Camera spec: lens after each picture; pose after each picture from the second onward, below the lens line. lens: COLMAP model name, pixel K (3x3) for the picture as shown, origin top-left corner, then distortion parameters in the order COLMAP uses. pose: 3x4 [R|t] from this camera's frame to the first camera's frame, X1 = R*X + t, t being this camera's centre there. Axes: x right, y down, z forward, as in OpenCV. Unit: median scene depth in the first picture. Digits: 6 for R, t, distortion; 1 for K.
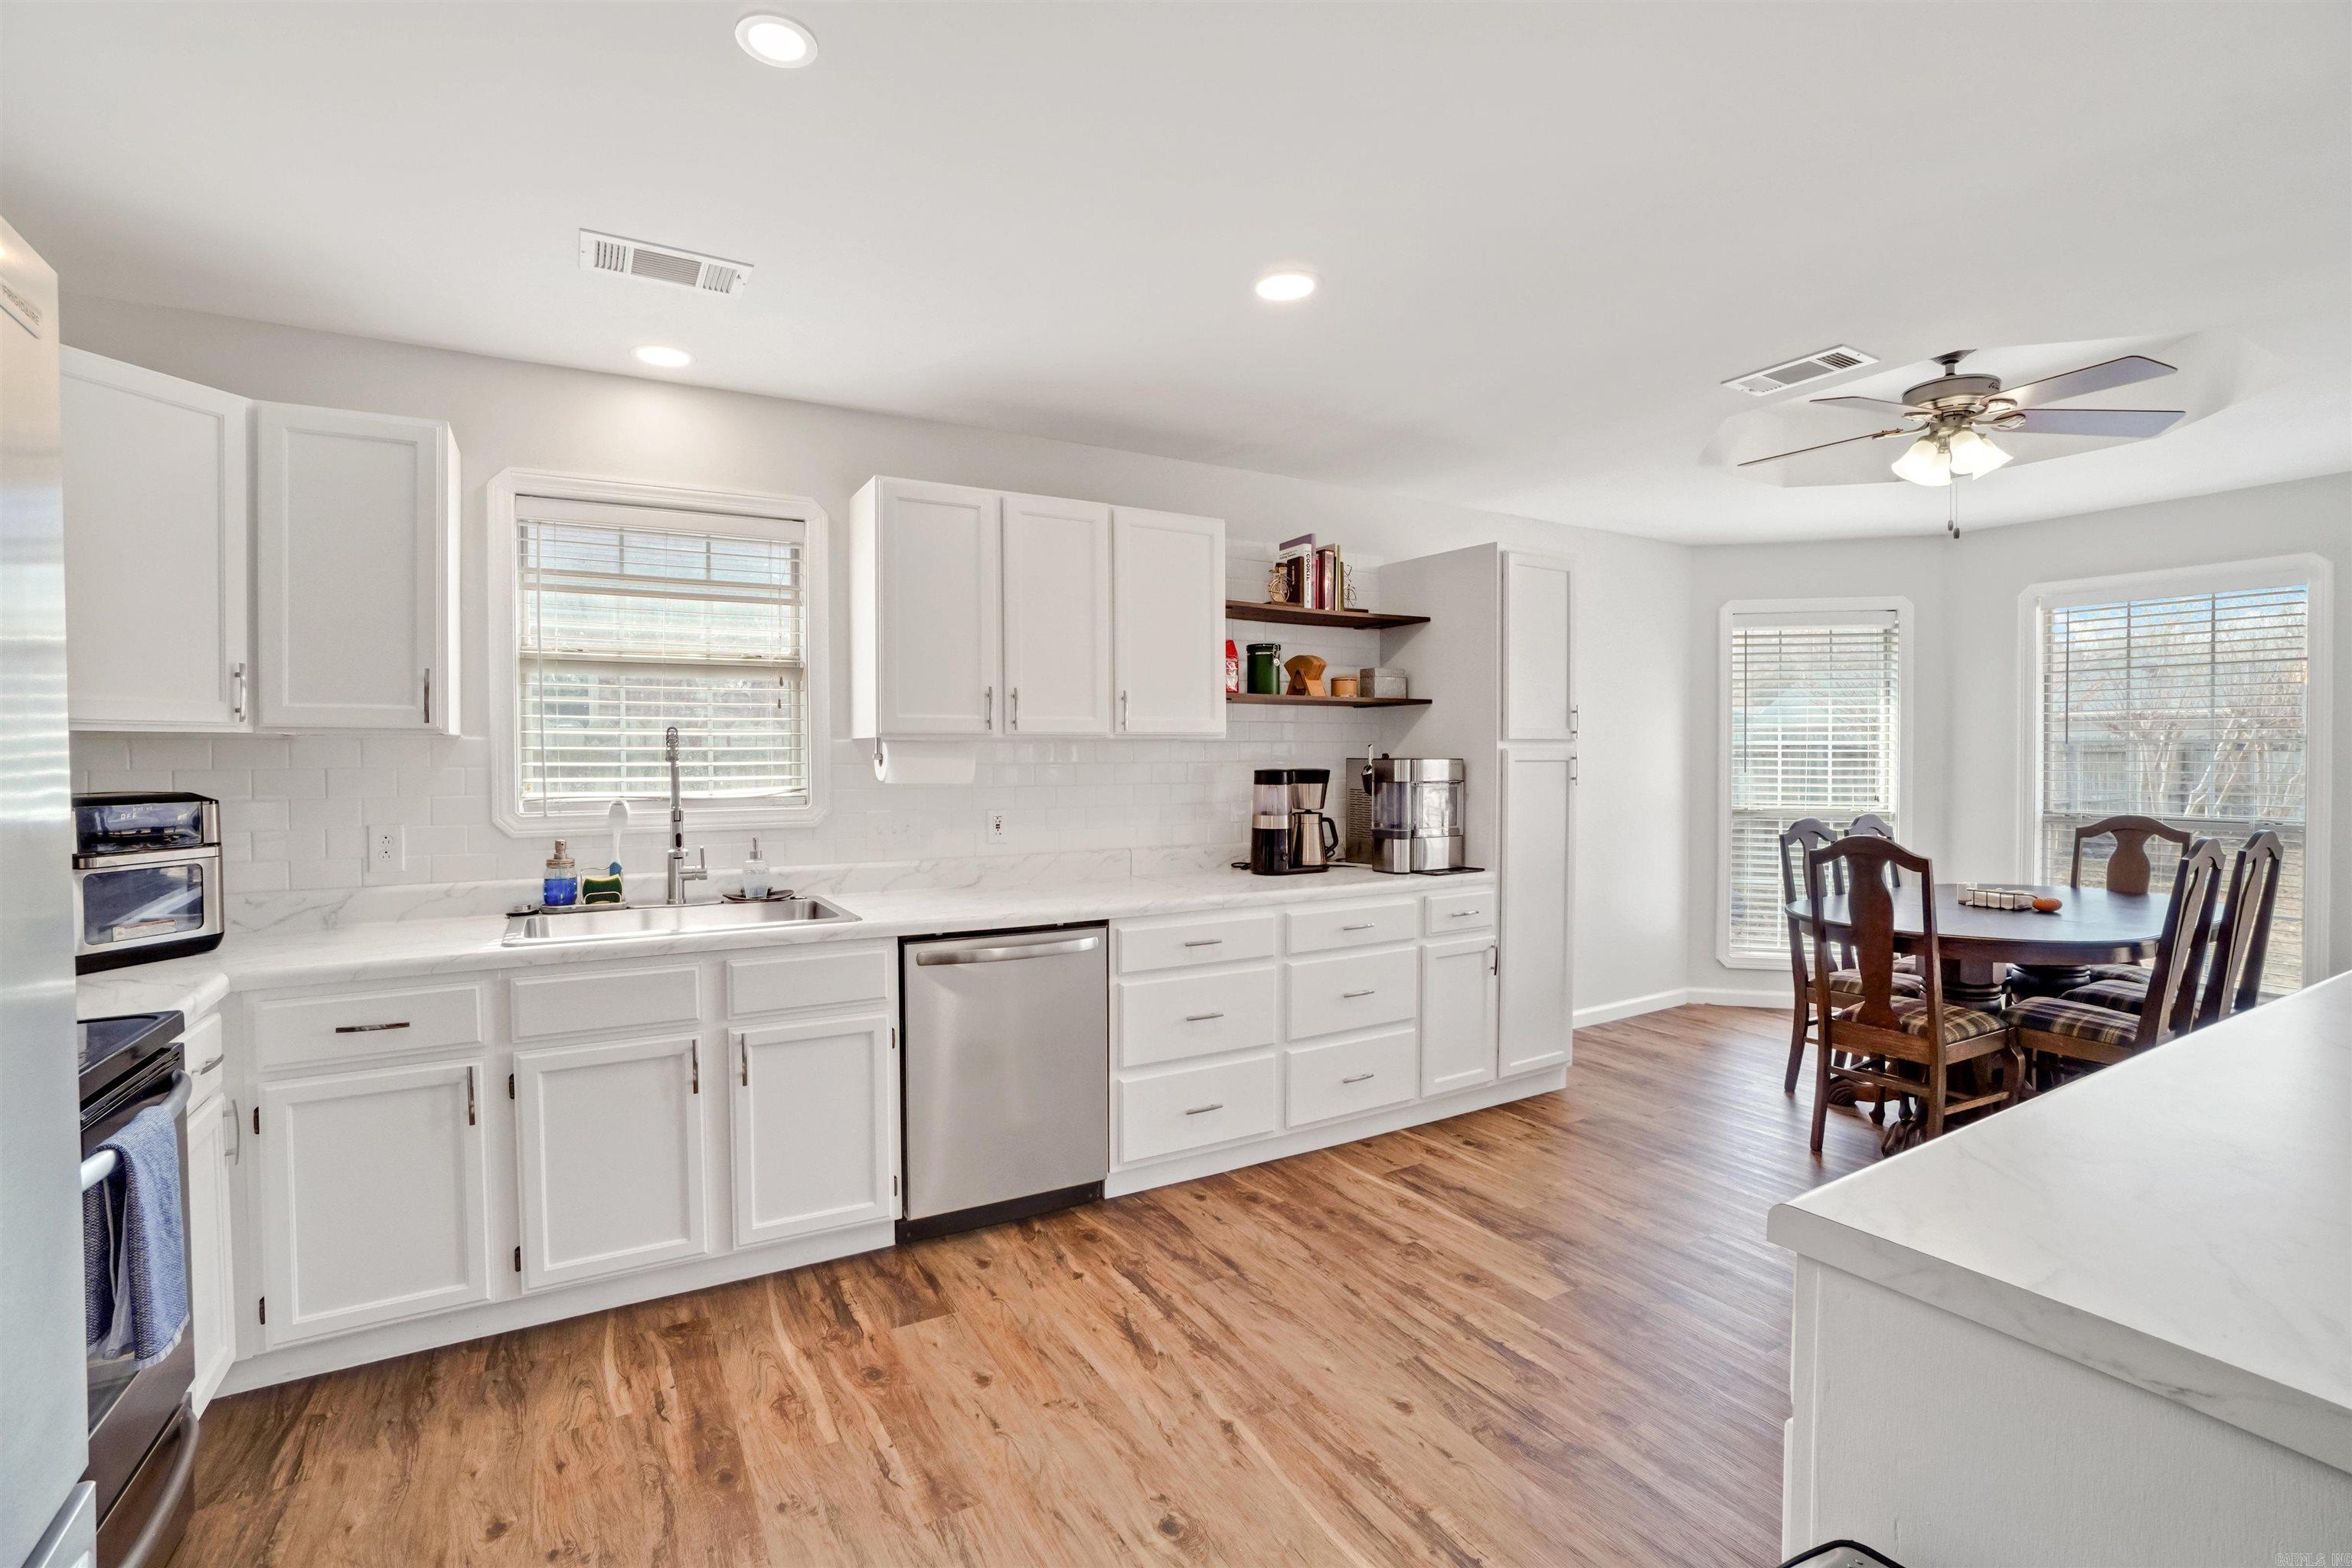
lens RADIAL K [[1027.4, 0, 1151.0], [0, 1027.4, 764.9], [0, 0, 1]] dist [-0.000654, 0.000051]
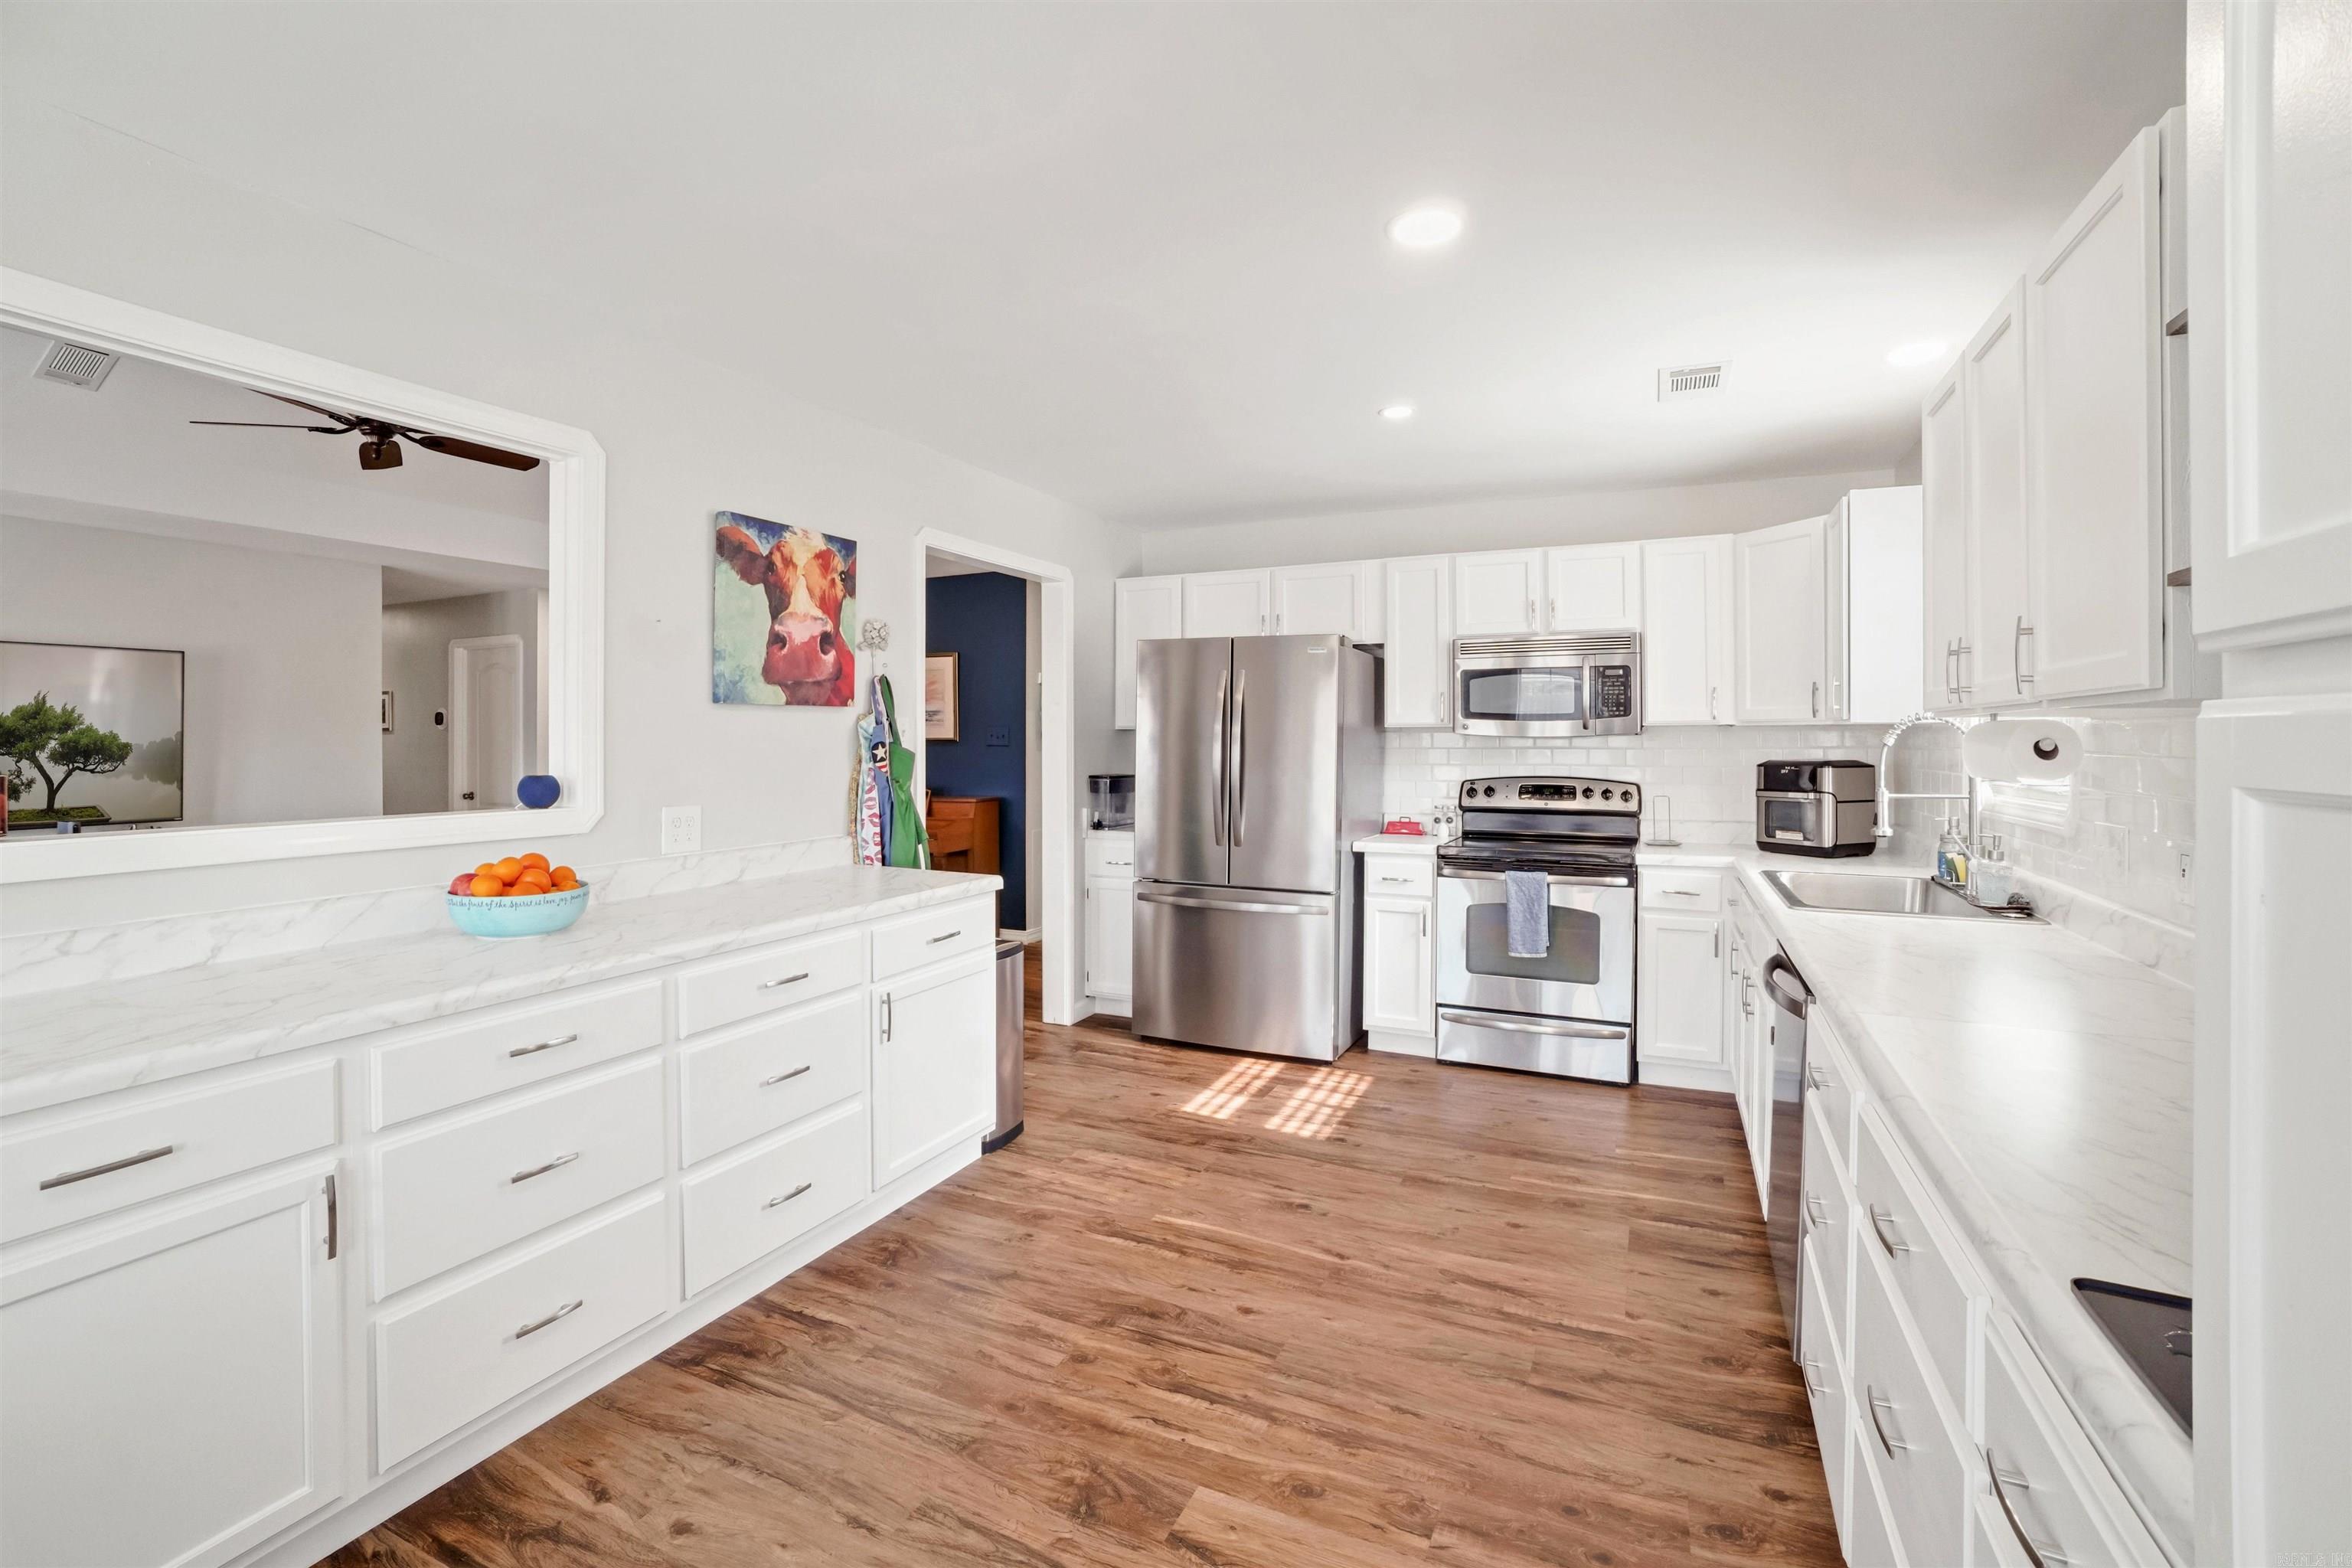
lens RADIAL K [[1027.4, 0, 1172.6], [0, 1027.4, 766.2], [0, 0, 1]] dist [-0.000654, 0.000051]
pose [[-0.809023, 0.004402, -0.587760, 0.896232], [-0.010561, 0.999702, 0.022024, 0.004698], [0.587682, 0.024025, -0.808735, 1.707757]]
